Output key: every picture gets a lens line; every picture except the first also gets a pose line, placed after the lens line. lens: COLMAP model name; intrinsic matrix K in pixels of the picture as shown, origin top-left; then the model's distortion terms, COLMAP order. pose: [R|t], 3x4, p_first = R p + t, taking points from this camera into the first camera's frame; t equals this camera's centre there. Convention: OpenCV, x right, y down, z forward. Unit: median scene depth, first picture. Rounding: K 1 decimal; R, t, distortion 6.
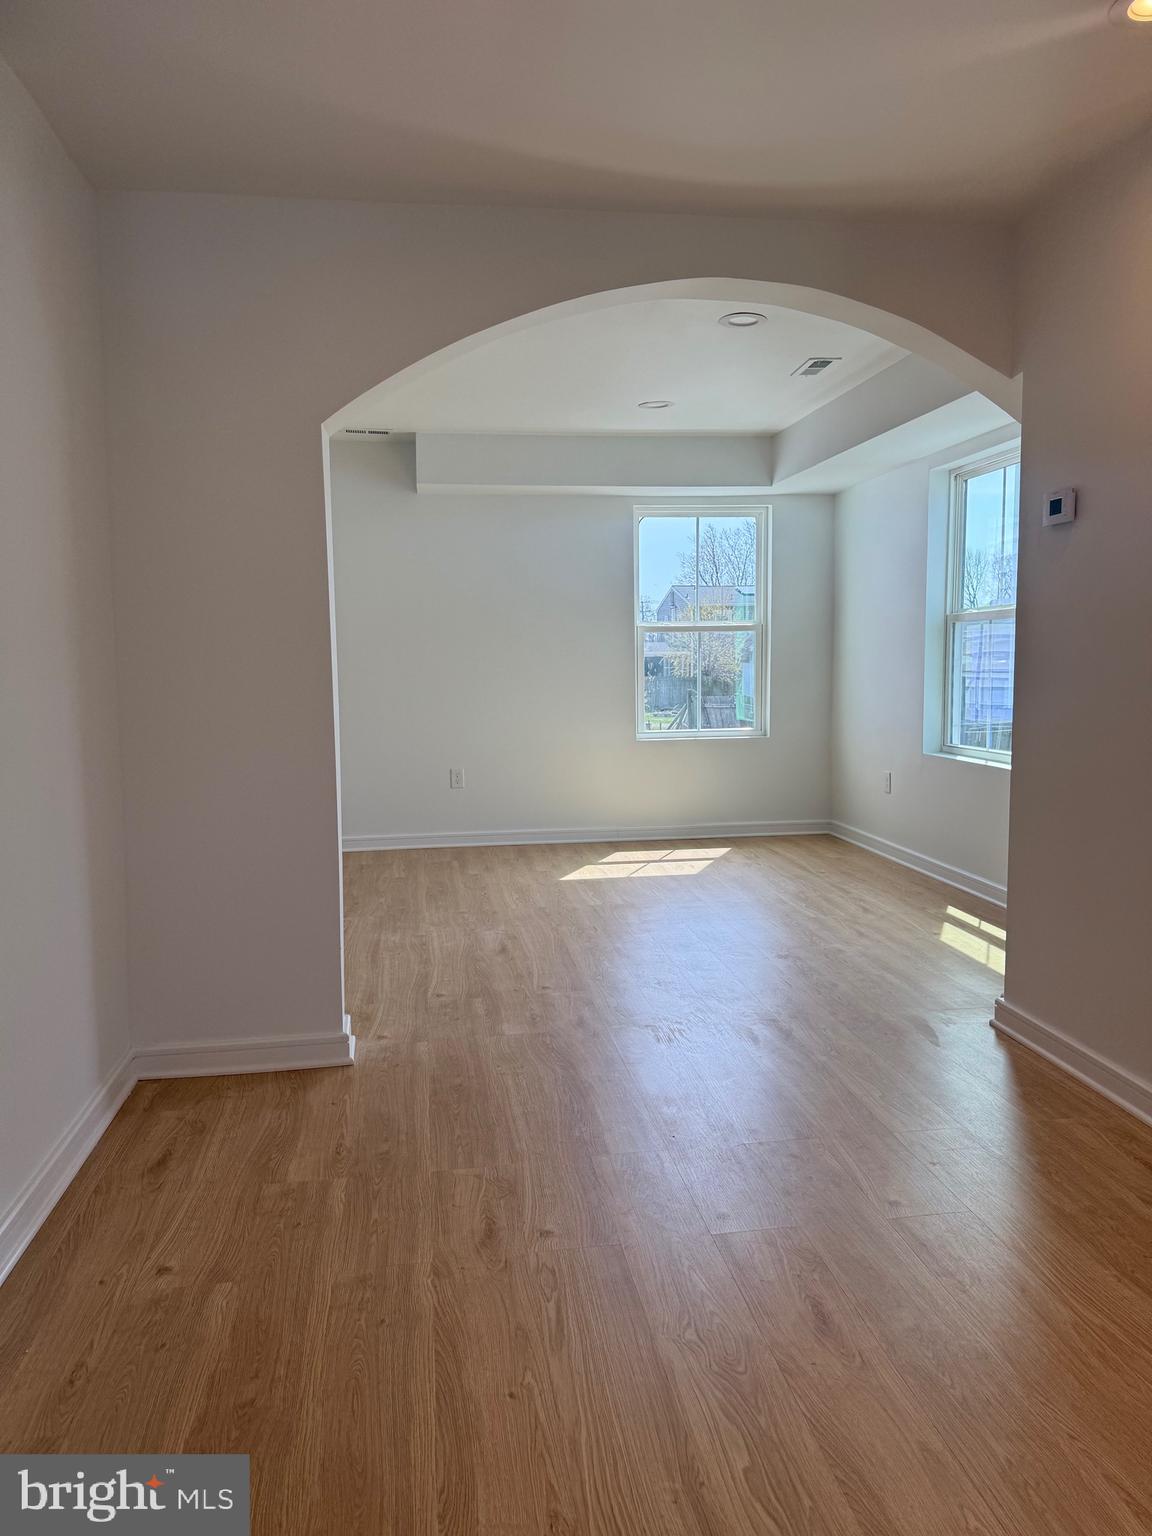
lens RADIAL K [[1077.4, 0, 575.9], [0, 1077.4, 770.4], [0, 0, 1]] dist [0.071582, -0.102542]
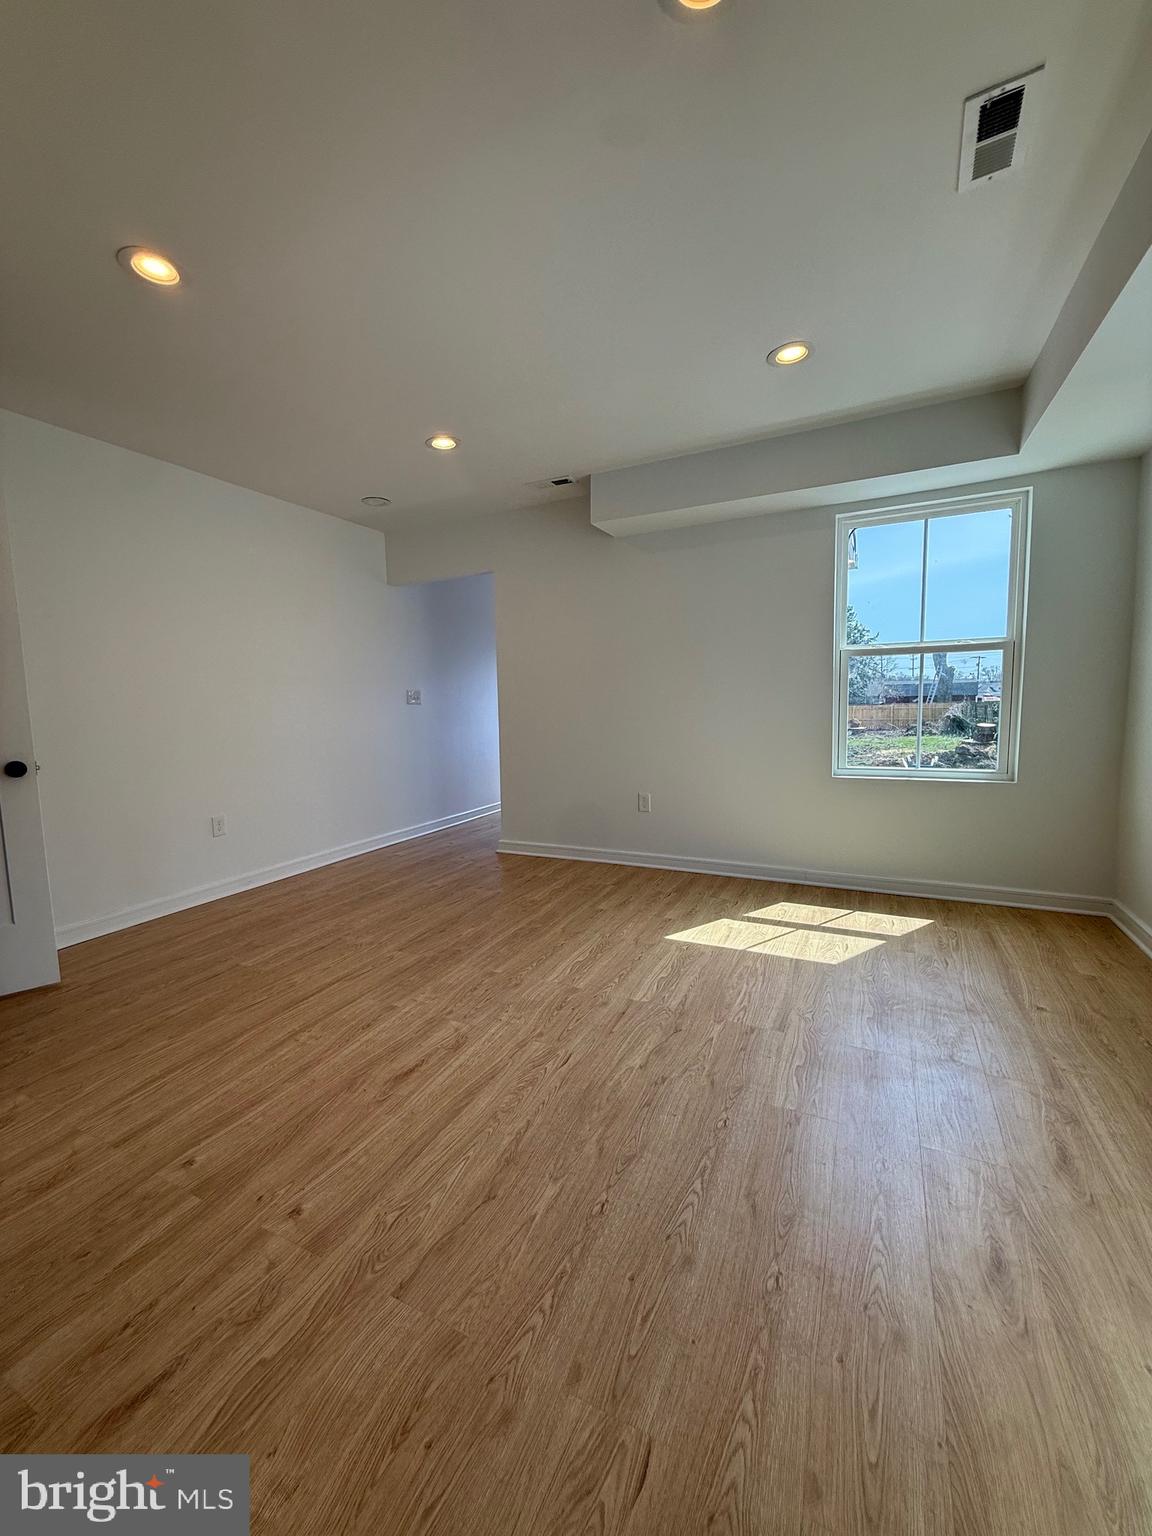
lens RADIAL K [[613.7, 0, 579.0], [0, 613.7, 761.1], [0, 0, 1]] dist [-0.001316, 0.000490]
pose [[0.827806, 0.048117, -0.558947, 0.179707], [-0.044541, 0.998807, 0.020017, -0.044950], [0.559243, 0.008326, 0.828962, 0.488233]]
